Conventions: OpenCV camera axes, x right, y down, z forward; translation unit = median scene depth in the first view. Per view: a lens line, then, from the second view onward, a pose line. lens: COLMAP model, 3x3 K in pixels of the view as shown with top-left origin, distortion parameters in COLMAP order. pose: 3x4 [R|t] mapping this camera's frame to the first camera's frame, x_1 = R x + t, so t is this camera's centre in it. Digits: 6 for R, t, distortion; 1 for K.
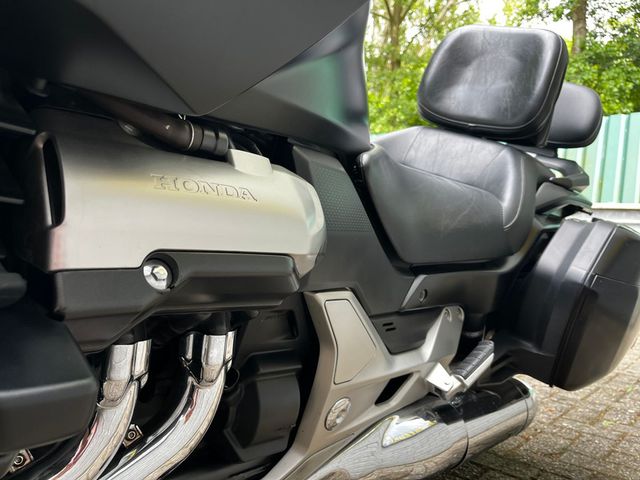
lens RADIAL K [[487.9, 0, 319.1], [0, 487.9, 240.3], [0, 0, 1]] dist [0.073948, -0.105574]
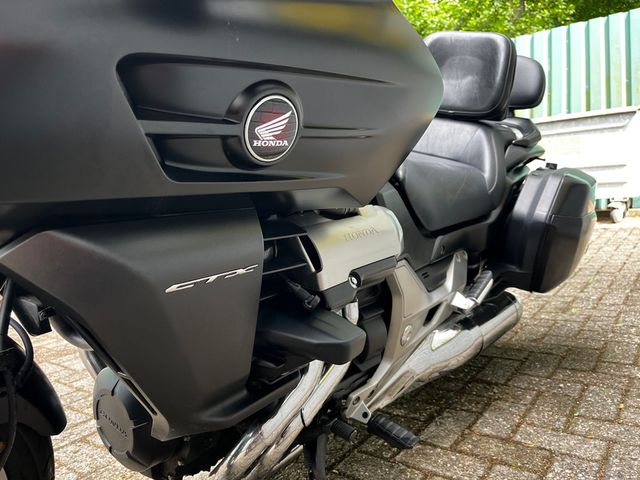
lens RADIAL K [[487.9, 0, 318.3], [0, 487.9, 238.9], [0, 0, 1]] dist [0.073948, -0.105574]
pose [[0.983809, -0.171875, 0.050774, -0.188960], [0.164792, 0.978917, 0.120684, -0.134058], [-0.070446, -0.110363, 0.991392, -0.365224]]
